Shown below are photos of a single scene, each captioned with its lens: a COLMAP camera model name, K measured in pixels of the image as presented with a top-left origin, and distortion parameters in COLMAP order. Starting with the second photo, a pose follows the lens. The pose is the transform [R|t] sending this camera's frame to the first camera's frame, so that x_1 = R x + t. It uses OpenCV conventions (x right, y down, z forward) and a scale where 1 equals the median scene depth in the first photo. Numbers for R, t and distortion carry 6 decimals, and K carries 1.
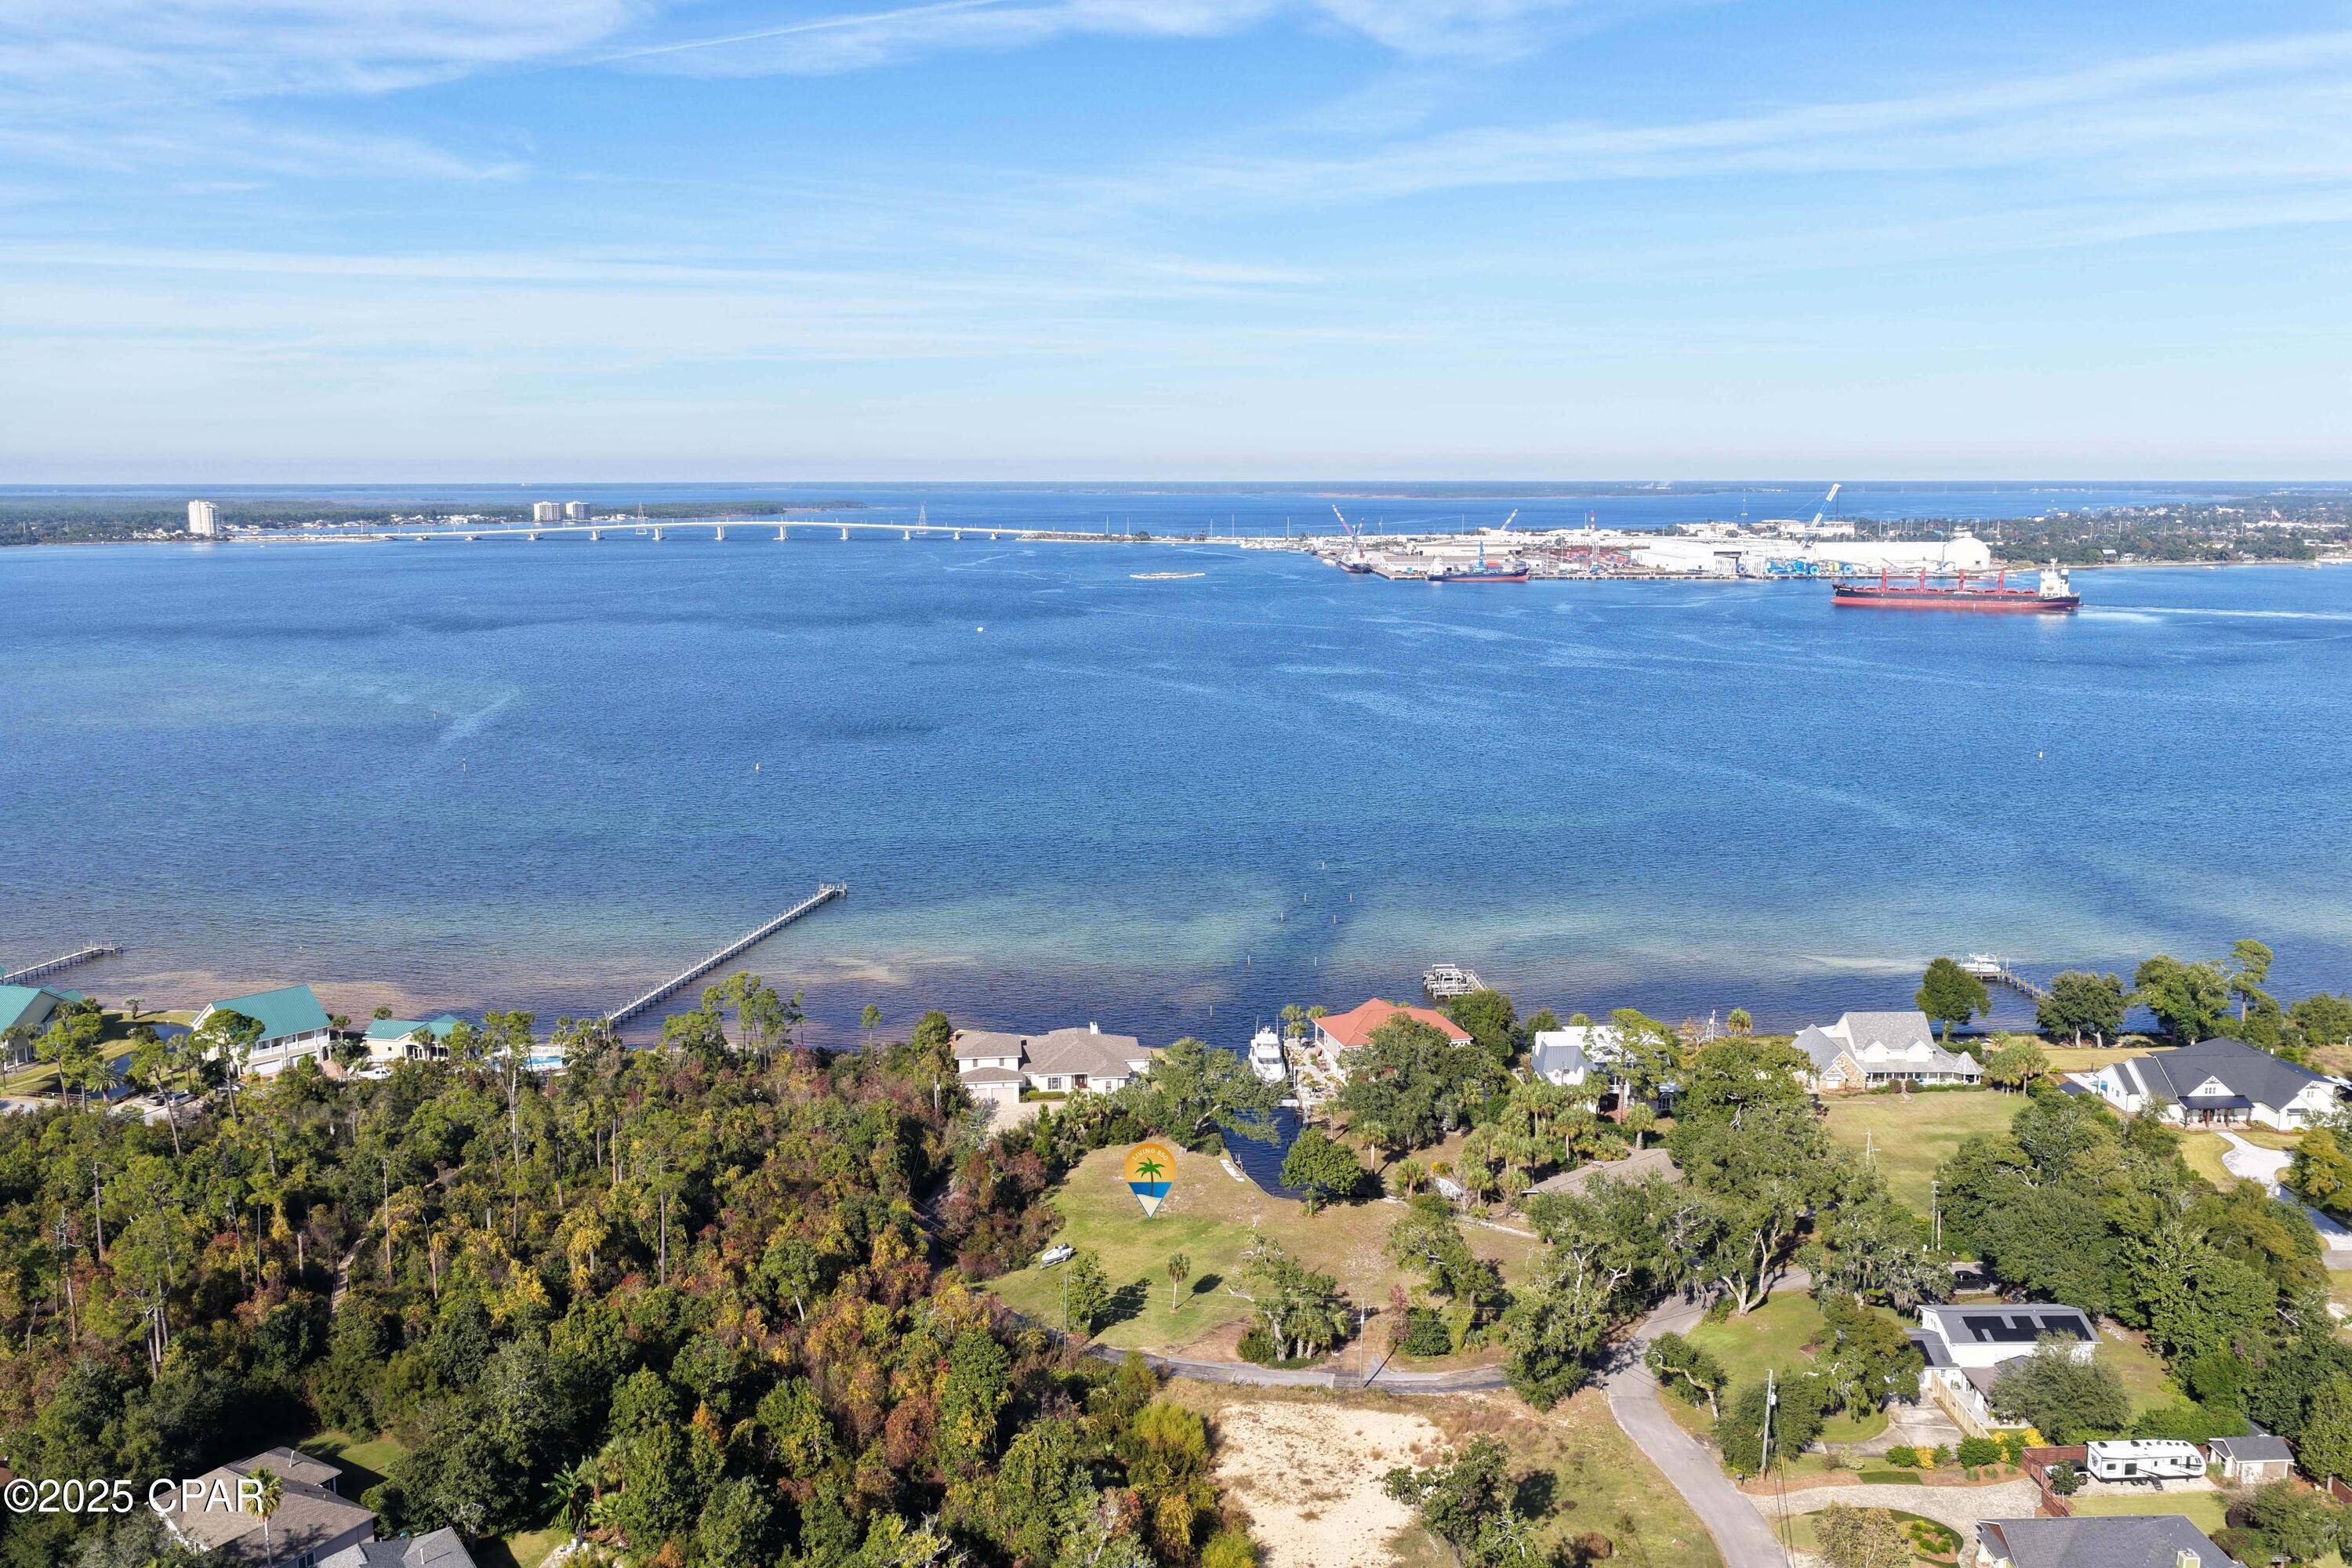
lens RADIAL K [[1946.1, 0, 1176.0], [0, 1946.1, 784.0], [0, 0, 1]] dist [-0.015845, 0.078235]
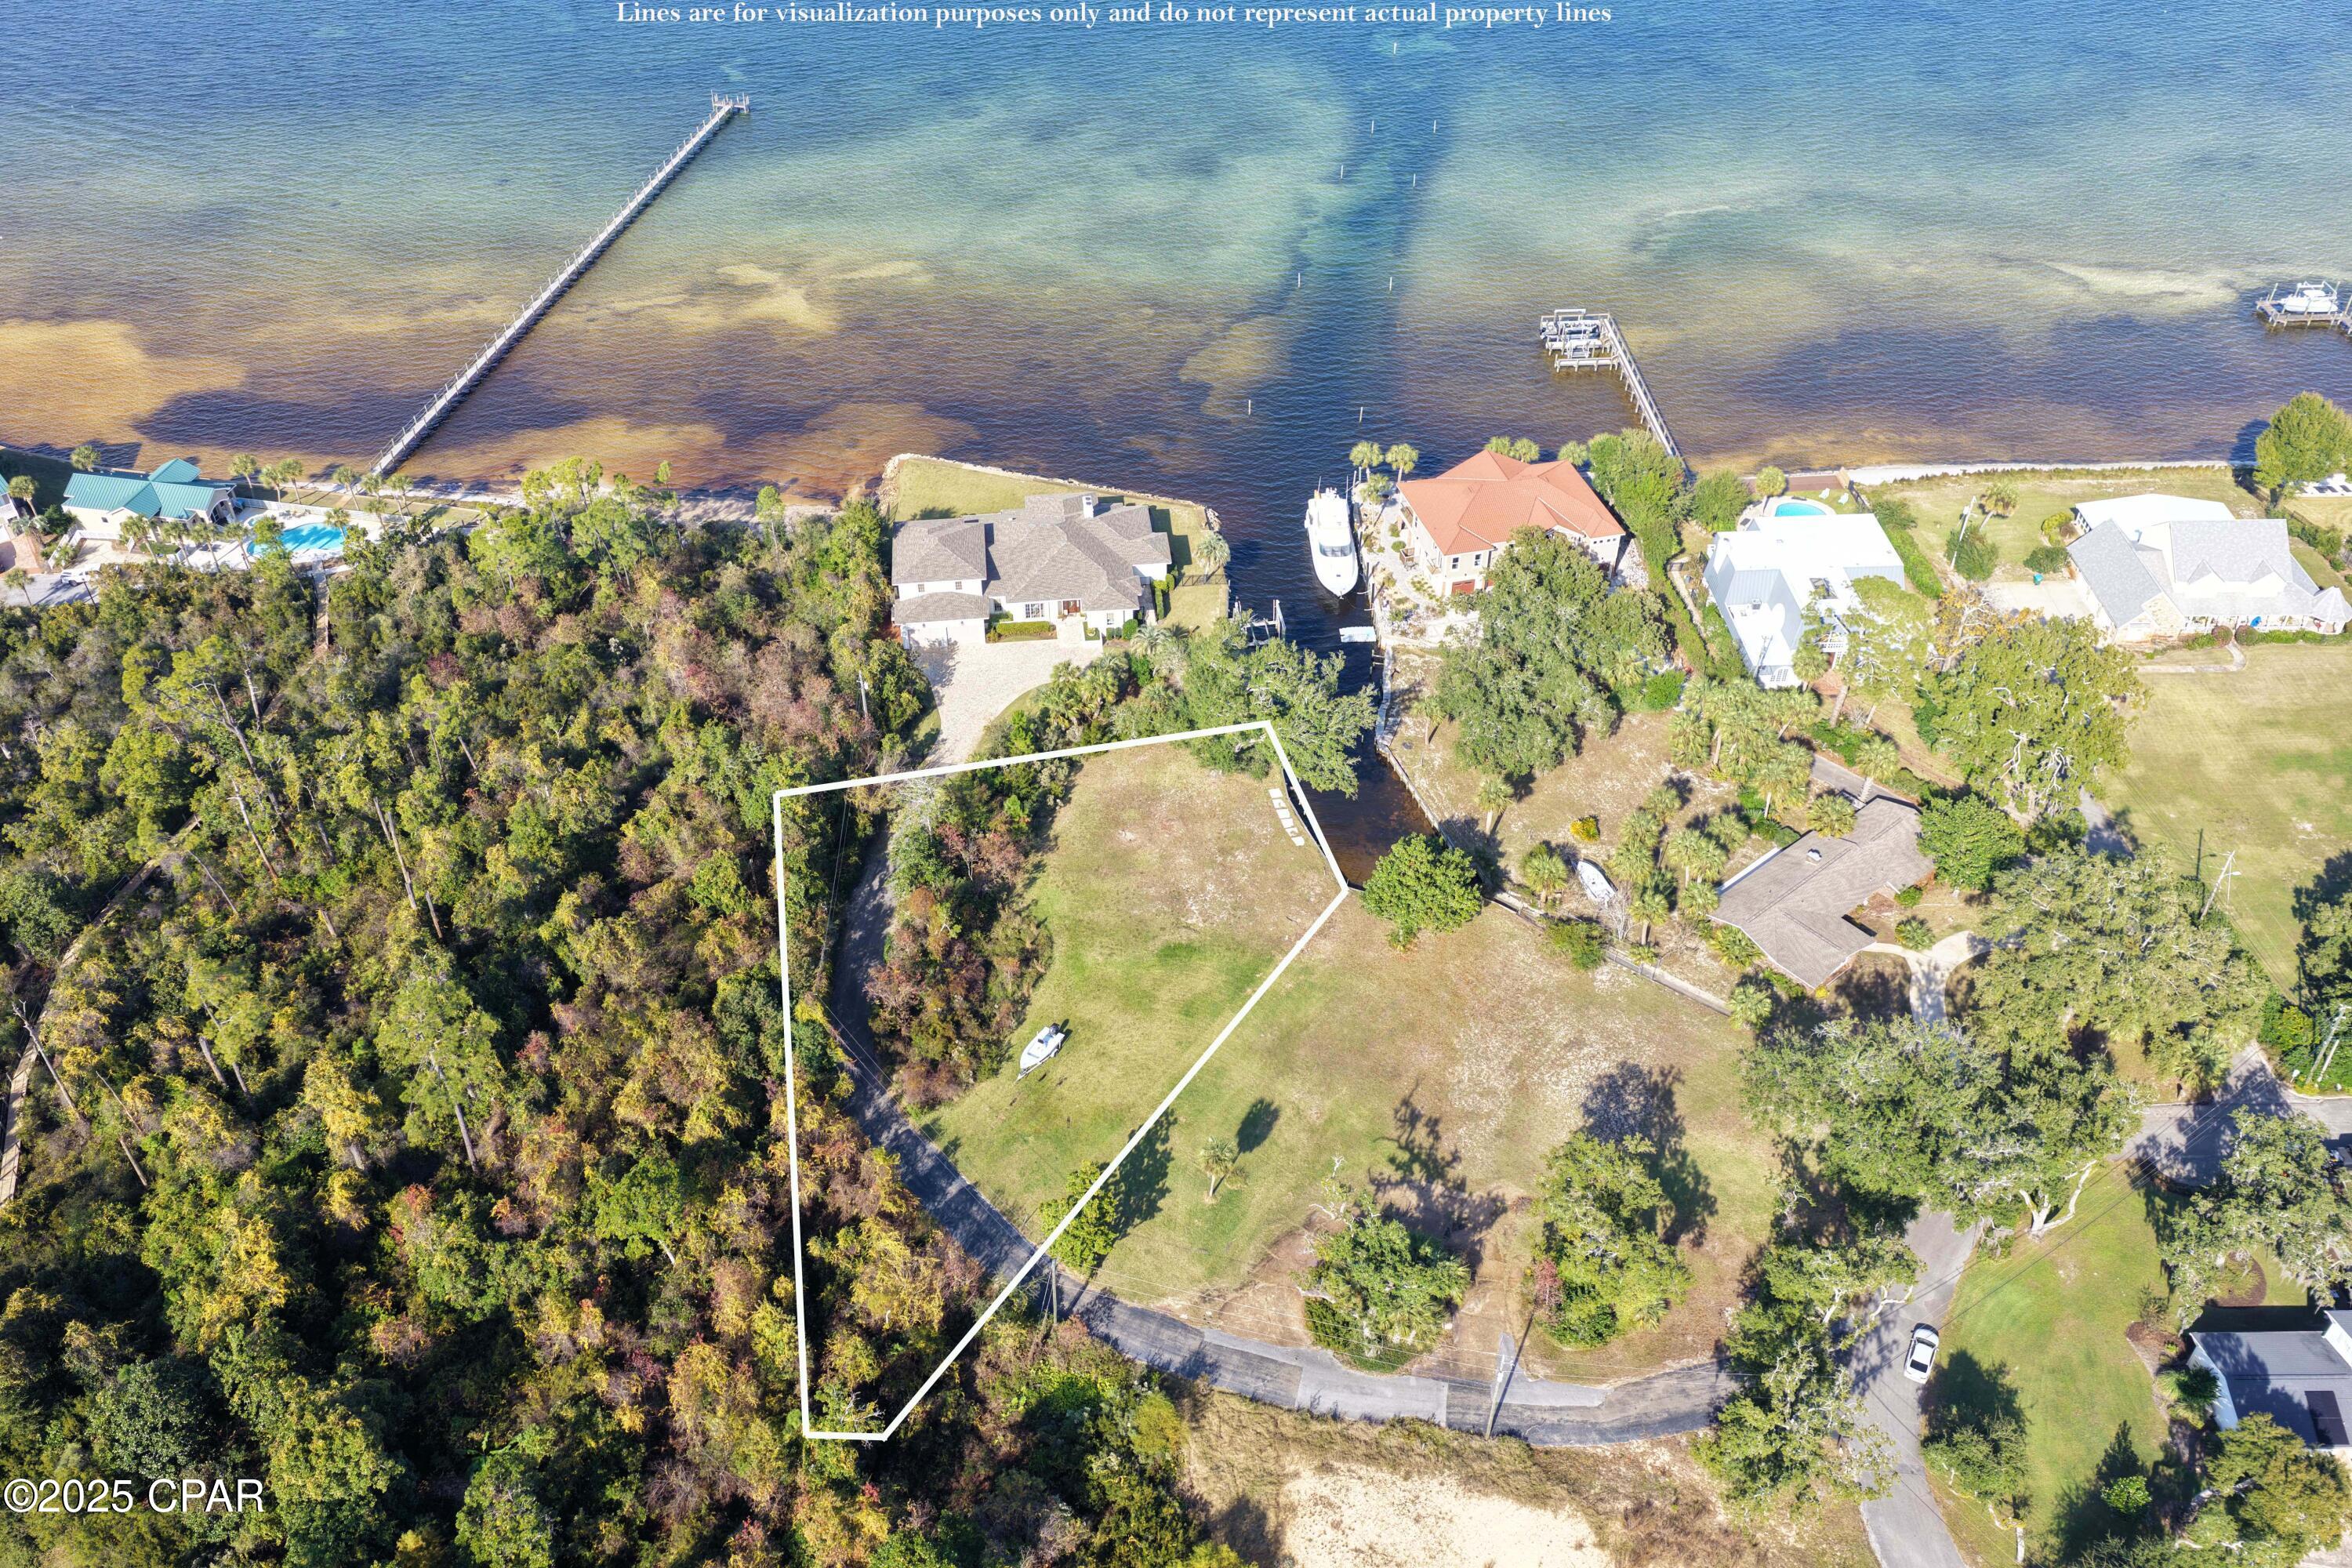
lens RADIAL K [[1946.1, 0, 1176.0], [0, 1946.1, 784.0], [0, 0, 1]] dist [-0.015845, 0.078235]
pose [[0.999996, -0.000176, -0.002927, -0.009966], [0.001663, 0.856216, 0.516615, -0.187444], [0.002415, -0.516618, 0.856213, 0.417125]]
